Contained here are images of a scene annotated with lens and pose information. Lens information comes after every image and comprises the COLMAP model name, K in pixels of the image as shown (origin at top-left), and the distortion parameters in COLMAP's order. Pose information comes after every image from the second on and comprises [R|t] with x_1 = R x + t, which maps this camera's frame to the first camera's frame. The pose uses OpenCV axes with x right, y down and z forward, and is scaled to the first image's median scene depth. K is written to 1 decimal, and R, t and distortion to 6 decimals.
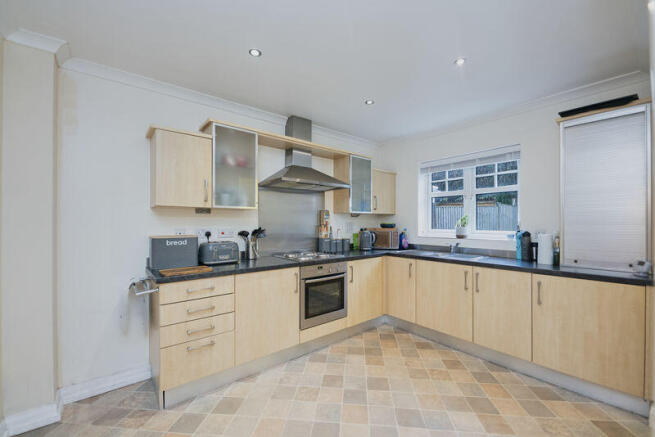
lens RADIAL K [[267.5, 0, 332.0], [0, 267.5, 221.9], [0, 0, 1]] dist [-0.001401, -0.000610]
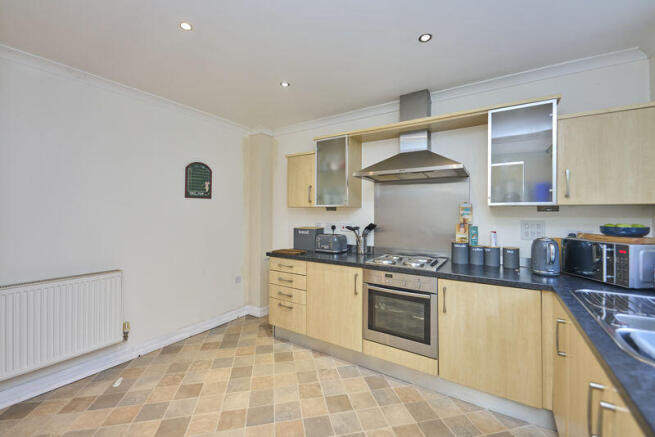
lens RADIAL K [[267.5, 0, 332.1], [0, 267.5, 213.7], [0, 0, 1]] dist [-0.001401, -0.000610]
pose [[0.300103, -0.002268, -0.953904, 0.705716], [-0.007023, 0.999965, -0.004587, -0.012669], [0.953881, 0.008076, 0.300076, 0.613475]]
